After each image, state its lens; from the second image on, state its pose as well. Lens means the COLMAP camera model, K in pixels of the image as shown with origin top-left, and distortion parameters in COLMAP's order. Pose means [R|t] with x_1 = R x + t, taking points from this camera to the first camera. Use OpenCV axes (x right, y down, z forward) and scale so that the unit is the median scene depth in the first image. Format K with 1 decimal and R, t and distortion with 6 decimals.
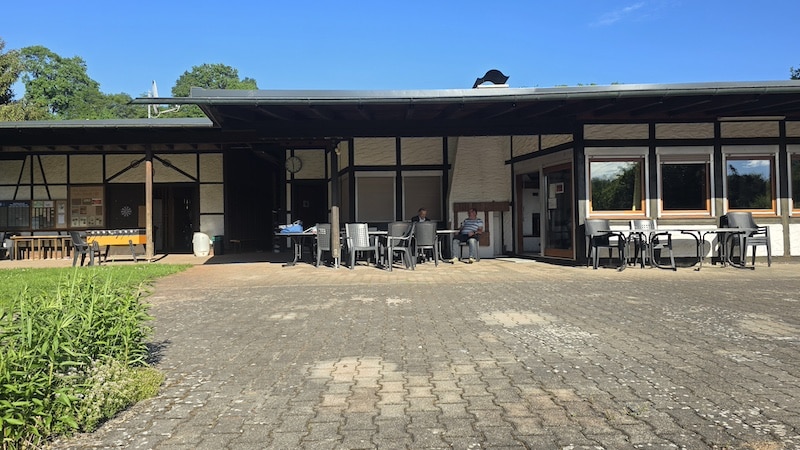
lens RADIAL K [[527.2, 0, 402.5], [0, 527.2, 216.1], [0, 0, 1]] dist [0.066758, -0.064175]
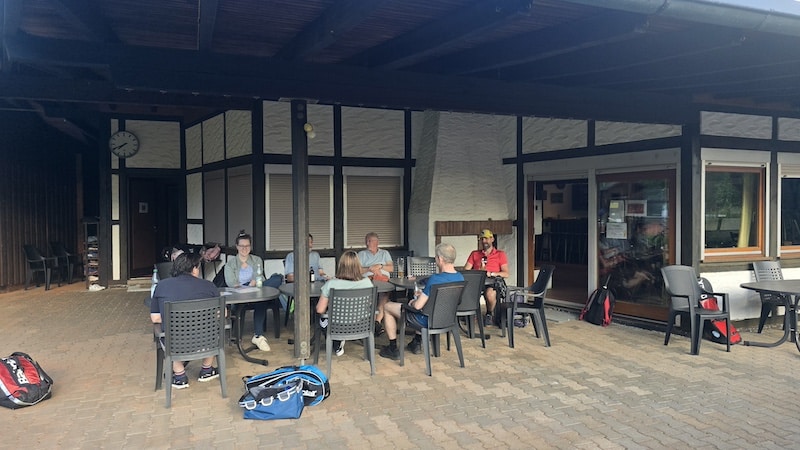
lens RADIAL K [[527.2, 0, 402.5], [0, 527.2, 216.1], [0, 0, 1]] dist [0.066758, -0.064175]
pose [[0.938620, 0.004237, 0.344927, -0.159411], [-0.014250, 0.999547, 0.026499, -0.047814], [-0.344659, -0.029788, 0.938255, 0.418620]]
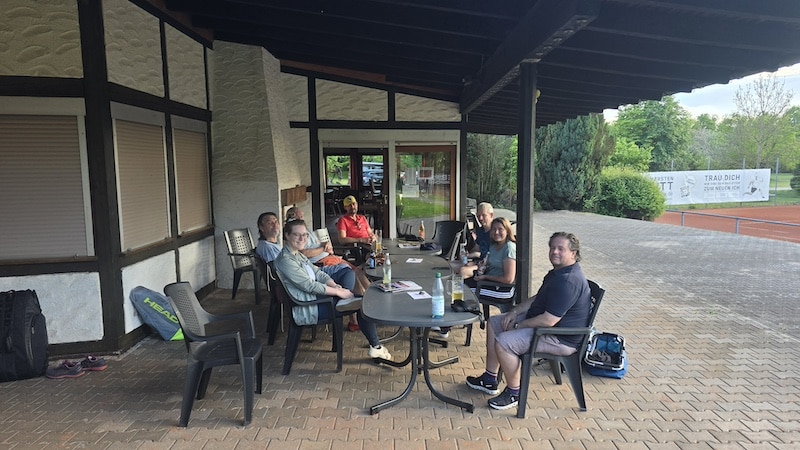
lens RADIAL K [[527.2, 0, 402.5], [0, 527.2, 216.1], [0, 0, 1]] dist [0.066758, -0.064175]
pose [[0.029200, -0.082466, 0.996166, -0.455403], [-0.014083, 0.996458, 0.082903, -0.045763], [-0.999474, -0.016450, 0.027935, 0.857924]]
